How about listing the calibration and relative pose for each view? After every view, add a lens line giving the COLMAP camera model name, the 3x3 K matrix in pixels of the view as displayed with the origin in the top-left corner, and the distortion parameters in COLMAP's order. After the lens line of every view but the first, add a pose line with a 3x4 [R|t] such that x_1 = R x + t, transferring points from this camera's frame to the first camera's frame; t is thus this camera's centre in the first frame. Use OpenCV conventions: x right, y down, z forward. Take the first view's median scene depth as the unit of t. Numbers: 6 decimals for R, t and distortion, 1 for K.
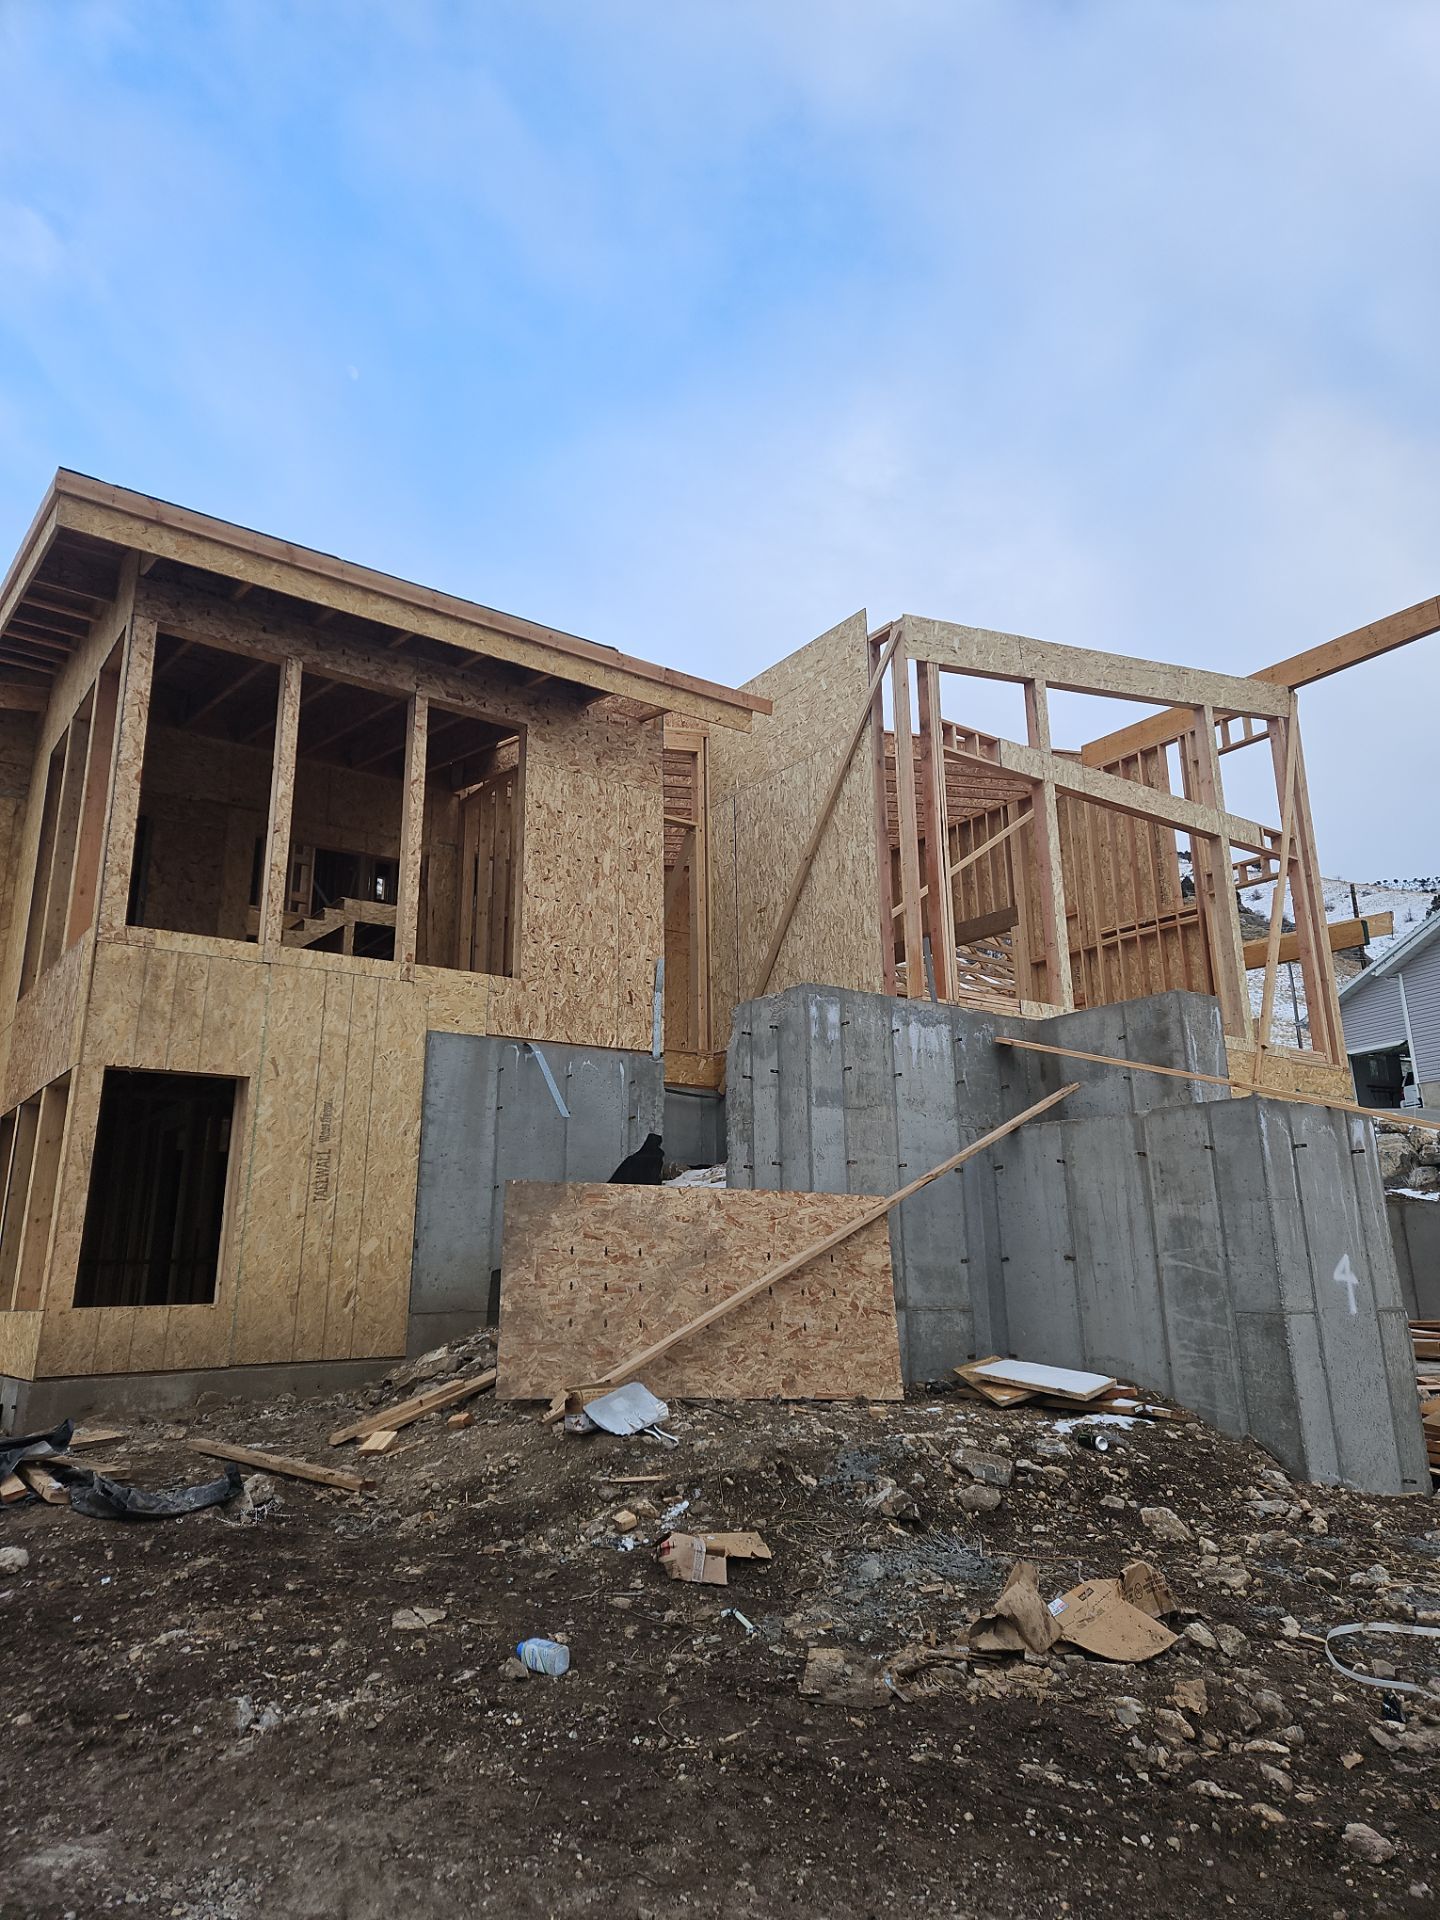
lens RADIAL K [[1261.8, 0, 720.6], [0, 1261.8, 939.6], [0, 0, 1]] dist [0.096146, -0.054278]
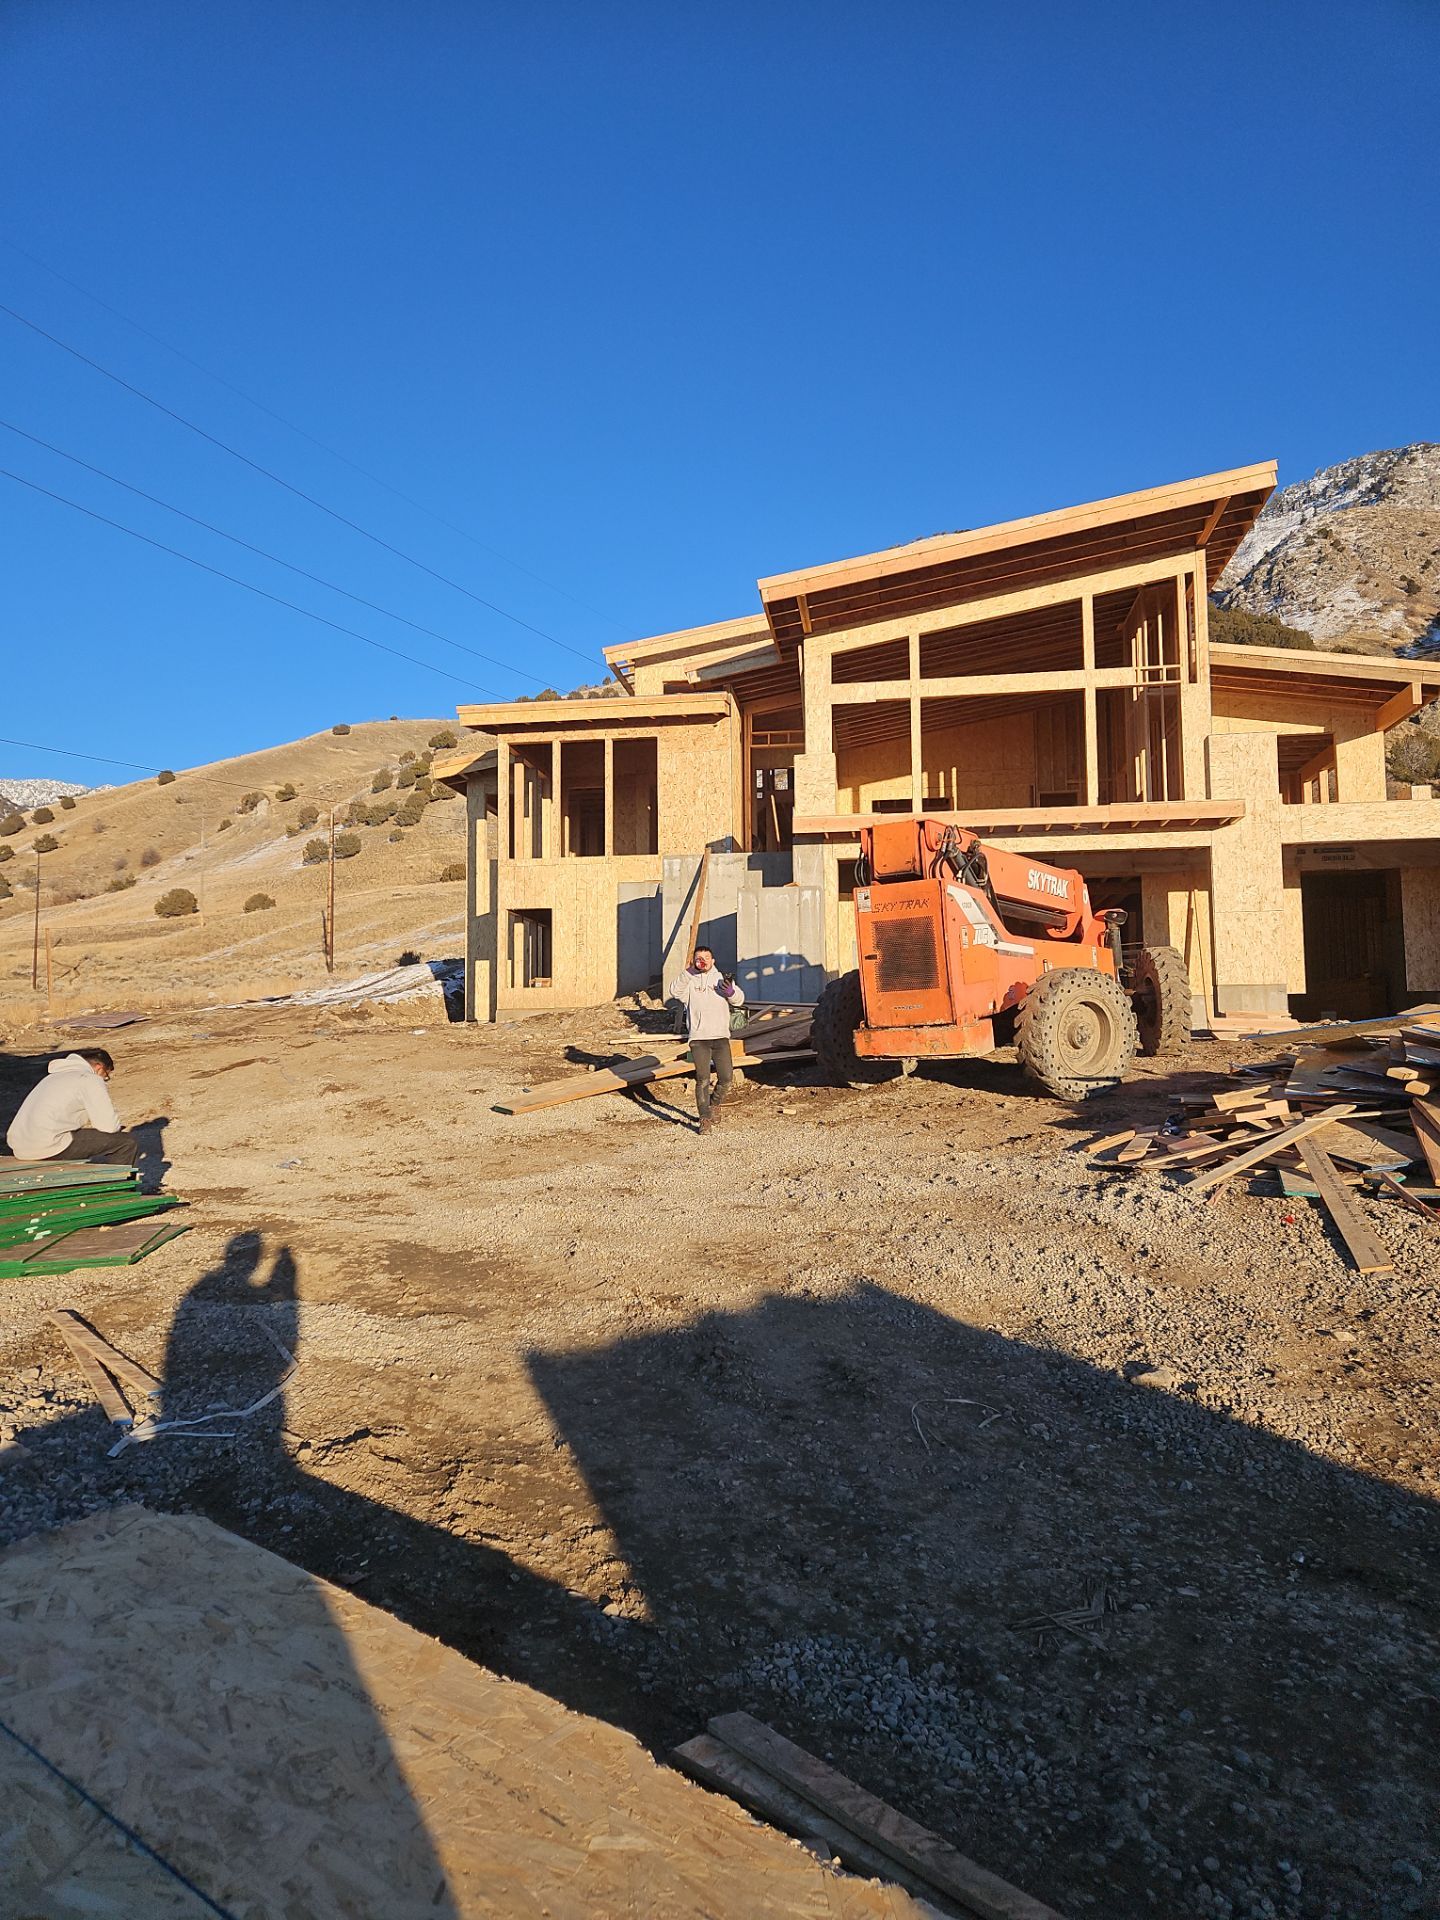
lens RADIAL K [[1256.2, 0, 713.4], [0, 1256.2, 960.6], [0, 0, 1]] dist [0.080638, -0.056180]
pose [[0.711591, -0.052097, -0.700660, 1.814119], [0.181888, 0.976910, 0.112088, -0.022112], [0.678642, -0.207202, 0.704636, -0.702478]]
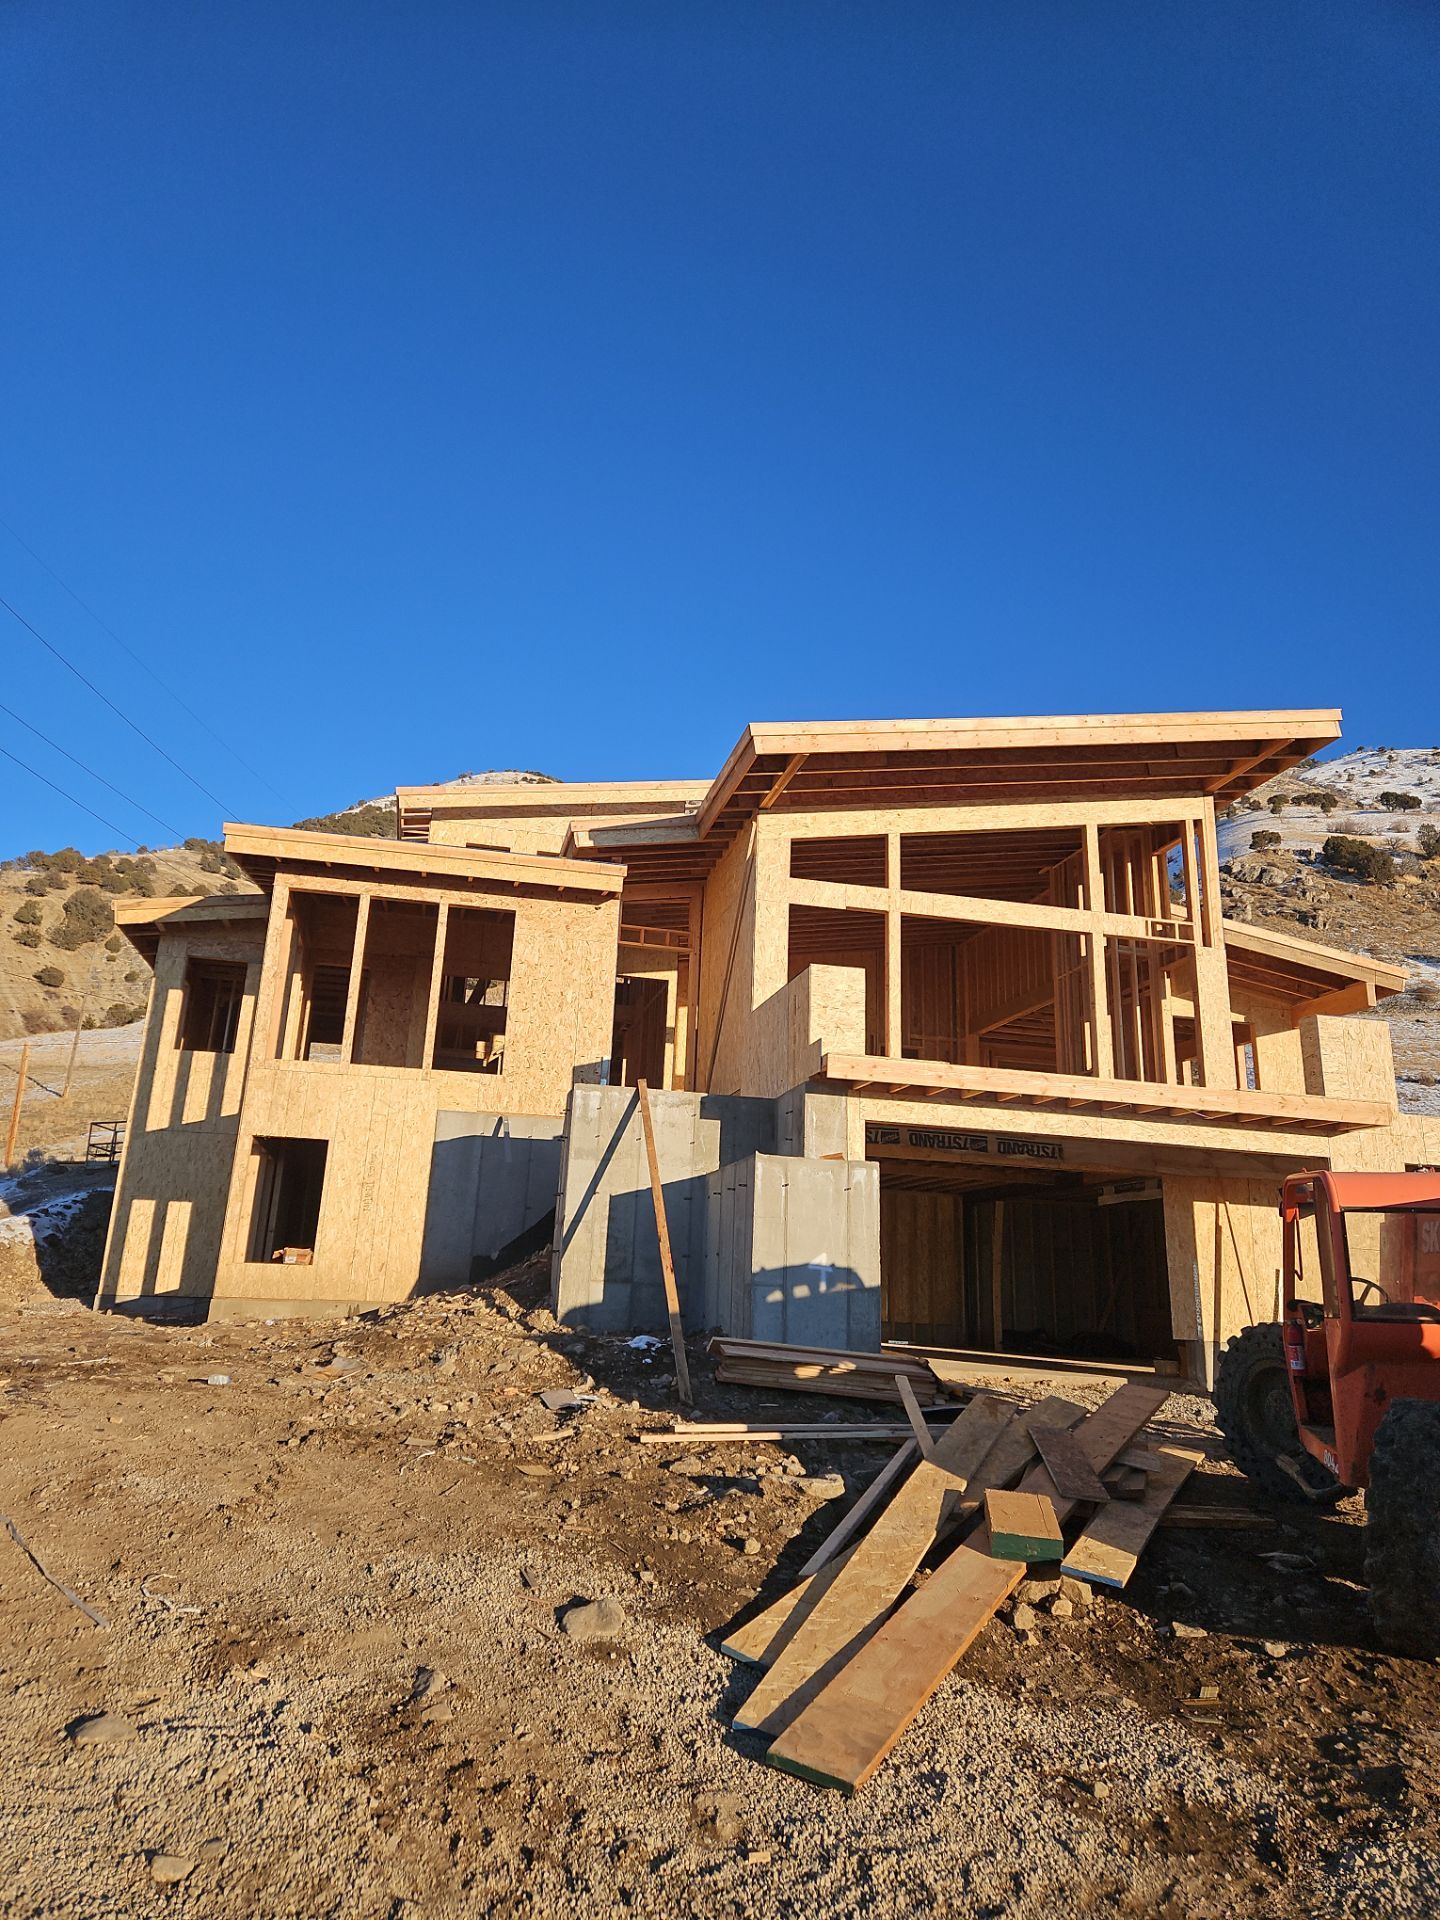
lens RADIAL K [[1273.5, 0, 691.3], [0, 1273.5, 937.8], [0, 0, 1]] dist [0.066722, -0.001279]
pose [[0.912919, -0.064227, -0.403056, 0.868594], [0.054573, 0.997882, -0.035406, -0.086500], [0.404477, 0.010326, 0.914490, -0.457063]]
